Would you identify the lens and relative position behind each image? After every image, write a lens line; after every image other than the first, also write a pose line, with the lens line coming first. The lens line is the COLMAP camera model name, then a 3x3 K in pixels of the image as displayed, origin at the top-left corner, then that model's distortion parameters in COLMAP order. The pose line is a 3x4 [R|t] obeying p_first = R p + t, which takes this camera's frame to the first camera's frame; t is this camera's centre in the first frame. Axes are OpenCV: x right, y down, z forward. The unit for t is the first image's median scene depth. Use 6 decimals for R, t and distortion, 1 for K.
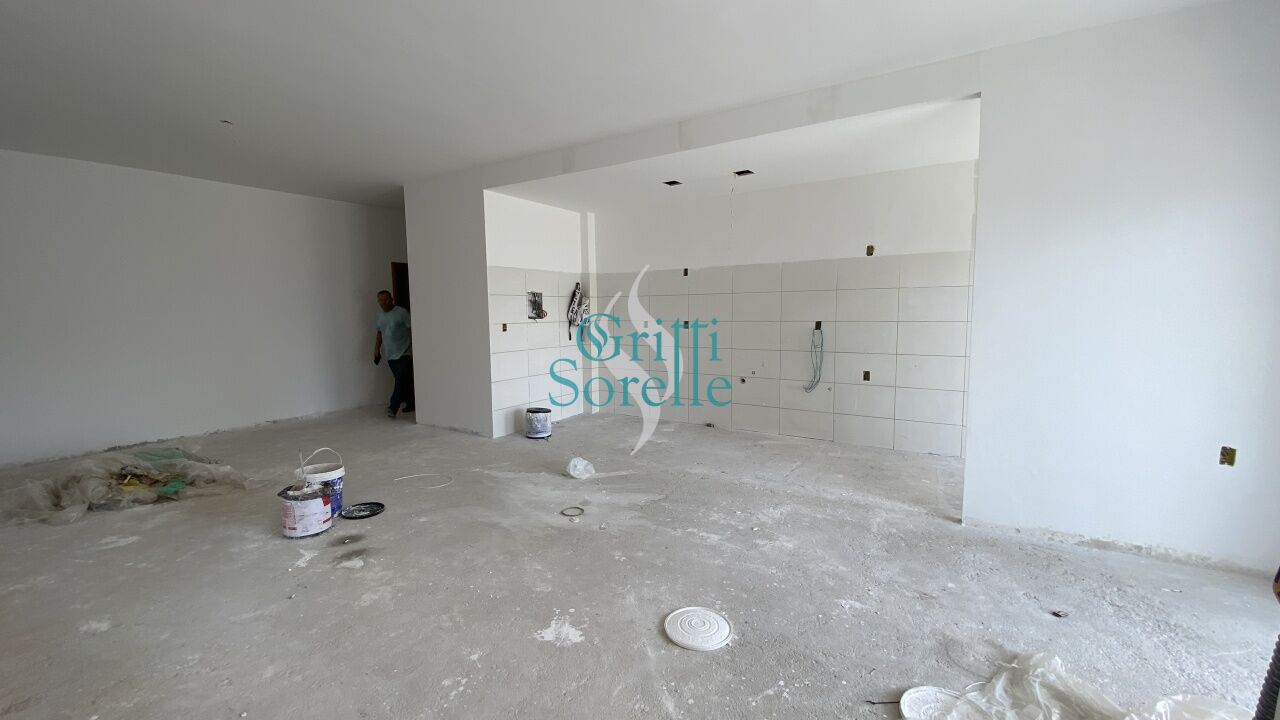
lens RADIAL K [[518.9, 0, 646.9], [0, 518.9, 358.0], [0, 0, 1]] dist [0.014660, -0.012116]
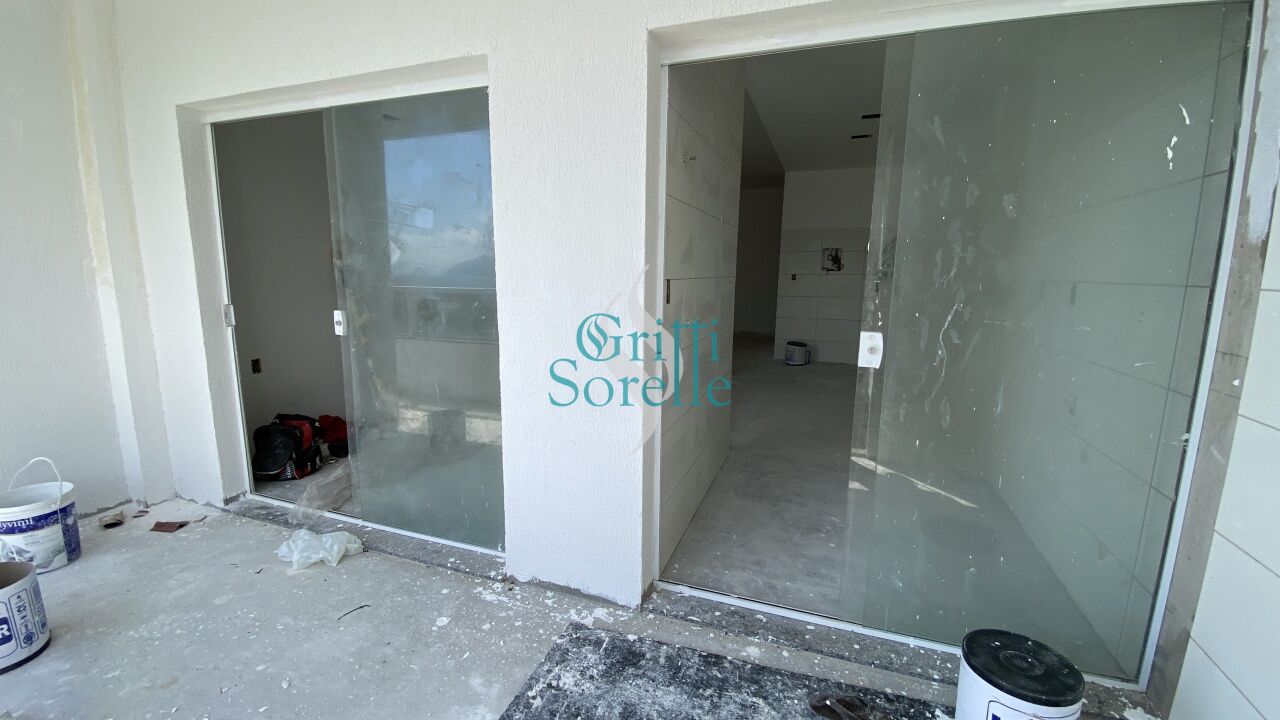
lens RADIAL K [[518.9, 0, 640.1], [0, 518.9, 353.9], [0, 0, 1]] dist [0.014660, -0.012116]
pose [[0.226198, 0.172703, -0.958649, 1.218814], [-0.099682, 0.983094, 0.153586, -0.040718], [0.968968, 0.060819, 0.239589, 0.433082]]
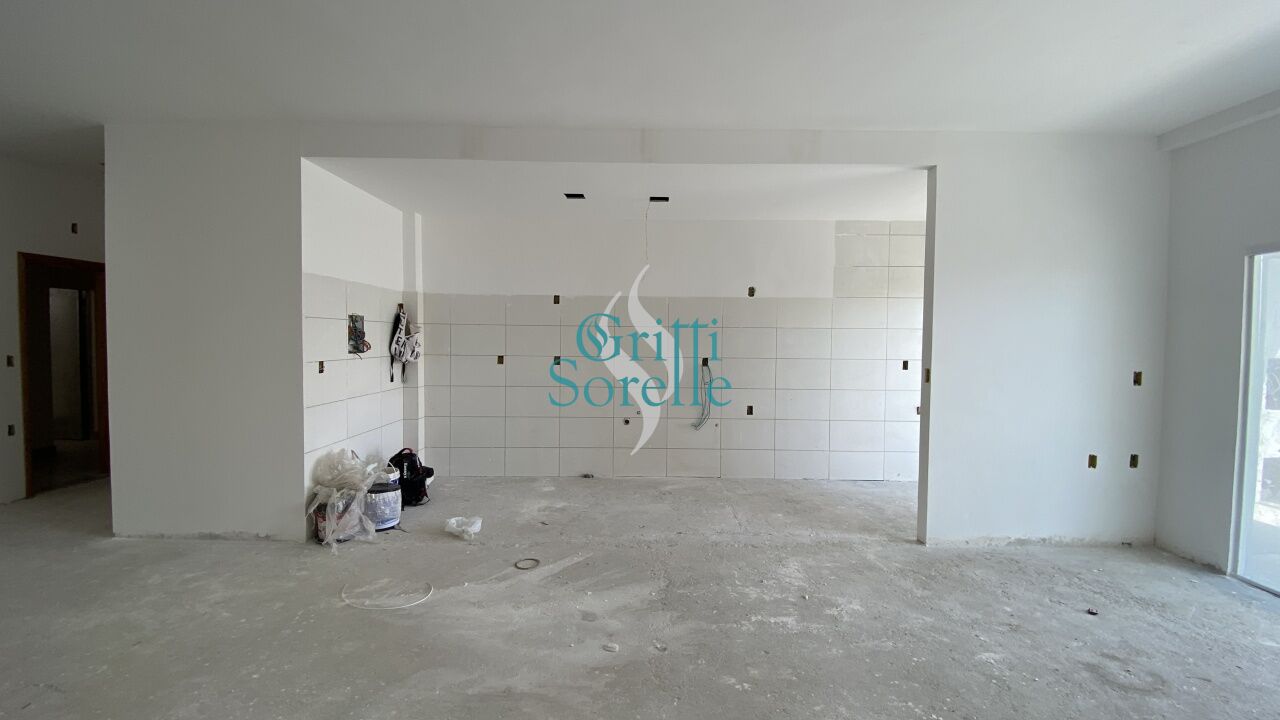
lens RADIAL K [[518.9, 0, 647.2], [0, 518.9, 360.2], [0, 0, 1]] dist [0.014660, -0.012116]
pose [[0.834065, -0.004061, 0.551651, -0.389405], [0.030008, 0.998826, -0.038018, -0.039808], [-0.550849, 0.048264, 0.833208, 0.292404]]
